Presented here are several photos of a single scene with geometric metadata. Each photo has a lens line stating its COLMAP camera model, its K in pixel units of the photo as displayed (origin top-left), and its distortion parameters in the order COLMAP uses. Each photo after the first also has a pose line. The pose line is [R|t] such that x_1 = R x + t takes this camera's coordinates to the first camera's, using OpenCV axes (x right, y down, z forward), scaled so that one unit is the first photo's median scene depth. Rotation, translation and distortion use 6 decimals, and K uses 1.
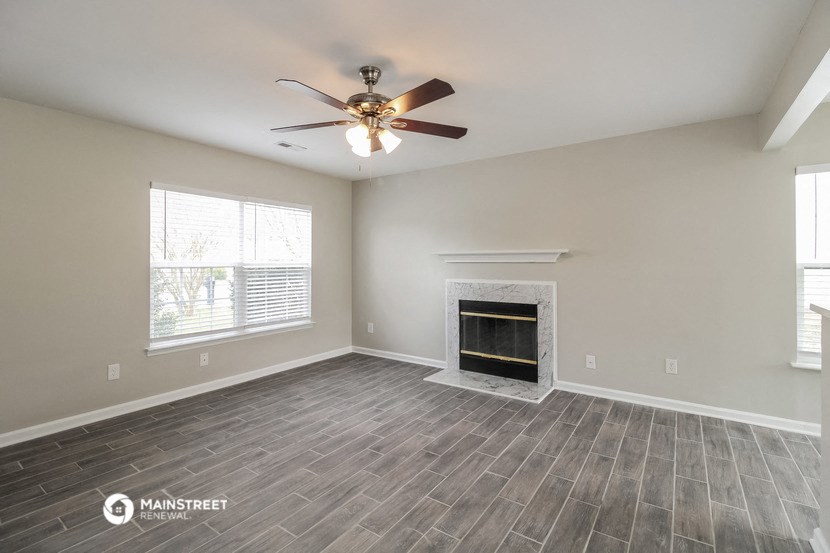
lens RADIAL K [[384.8, 0, 416.2], [0, 384.8, 268.2], [0, 0, 1]] dist [0.008364, -0.002031]
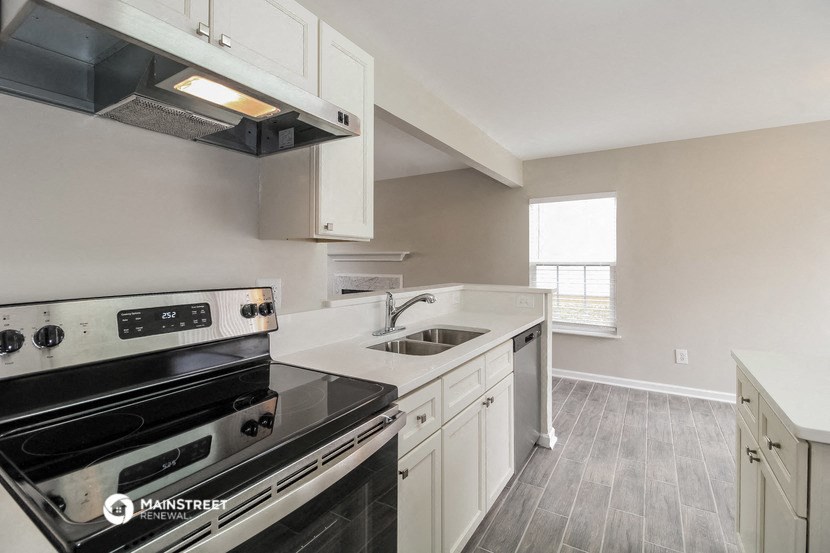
lens RADIAL K [[384.8, 0, 418.6], [0, 384.8, 268.0], [0, 0, 1]] dist [0.008364, -0.002031]
pose [[0.998237, 0.001631, 0.059339, 0.333712], [-0.001808, 0.999994, 0.002931, 0.005894], [-0.059334, -0.003033, 0.998234, -0.375517]]
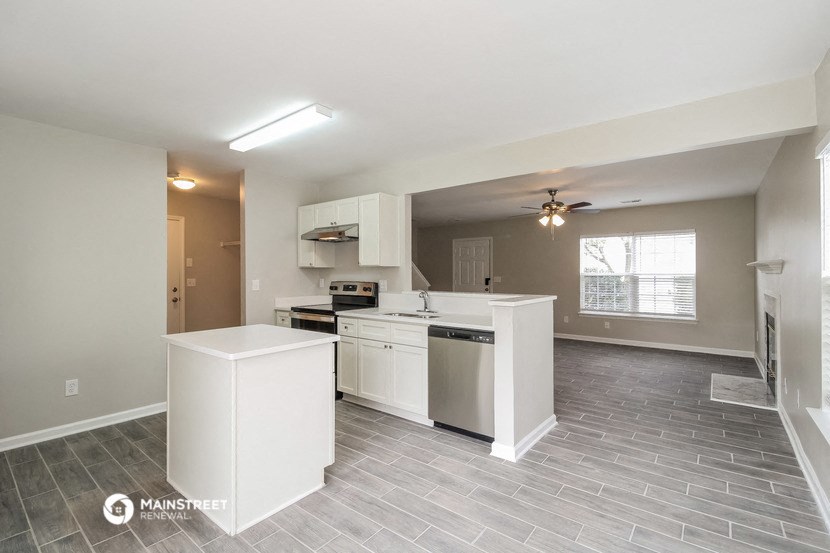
lens RADIAL K [[384.8, 0, 420.6], [0, 384.8, 274.1], [0, 0, 1]] dist [0.008364, -0.002031]
pose [[-0.052565, 0.003607, -0.998611, 1.329903], [-0.012525, 0.999912, 0.004271, -0.005140], [0.998539, 0.012733, -0.052515, 0.198462]]
